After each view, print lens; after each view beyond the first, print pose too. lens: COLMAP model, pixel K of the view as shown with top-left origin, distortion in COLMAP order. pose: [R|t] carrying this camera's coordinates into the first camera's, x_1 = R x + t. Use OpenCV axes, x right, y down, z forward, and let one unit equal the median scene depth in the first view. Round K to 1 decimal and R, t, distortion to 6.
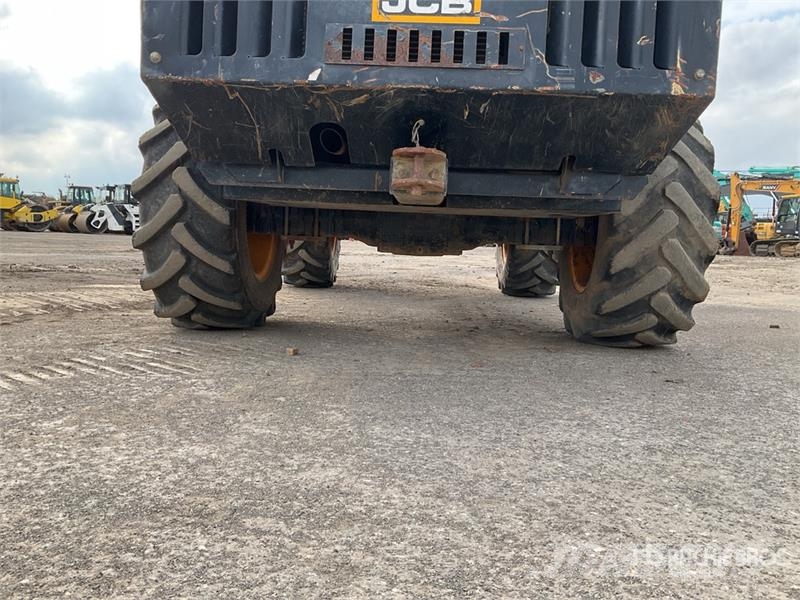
lens RADIAL K [[655.9, 0, 400.0], [0, 655.9, 300.0], [0, 0, 1]] dist [0.087506, -0.173322]
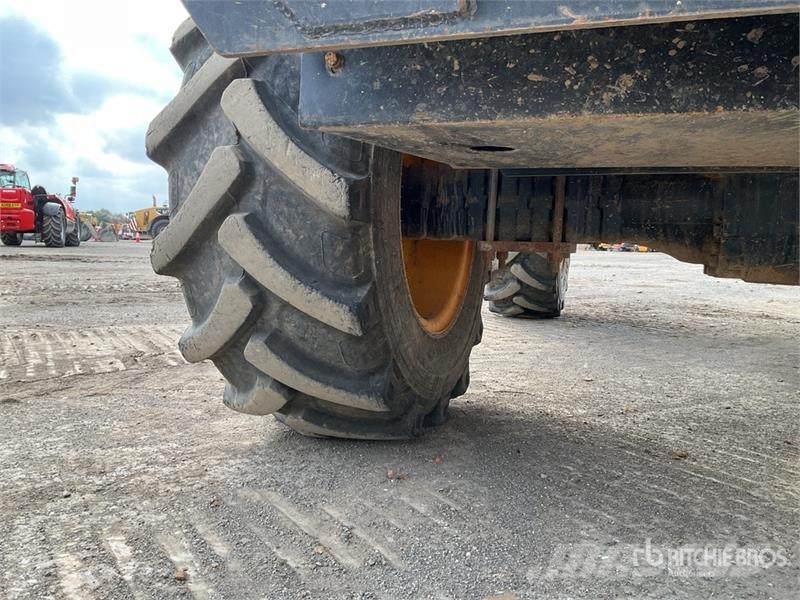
lens RADIAL K [[655.9, 0, 400.0], [0, 655.9, 300.0], [0, 0, 1]] dist [0.087506, -0.173322]
pose [[0.951045, 0.011888, -0.308822, -0.097016], [-0.016230, 0.999802, -0.011498, -0.054529], [0.308625, 0.015947, 0.951050, 0.583227]]
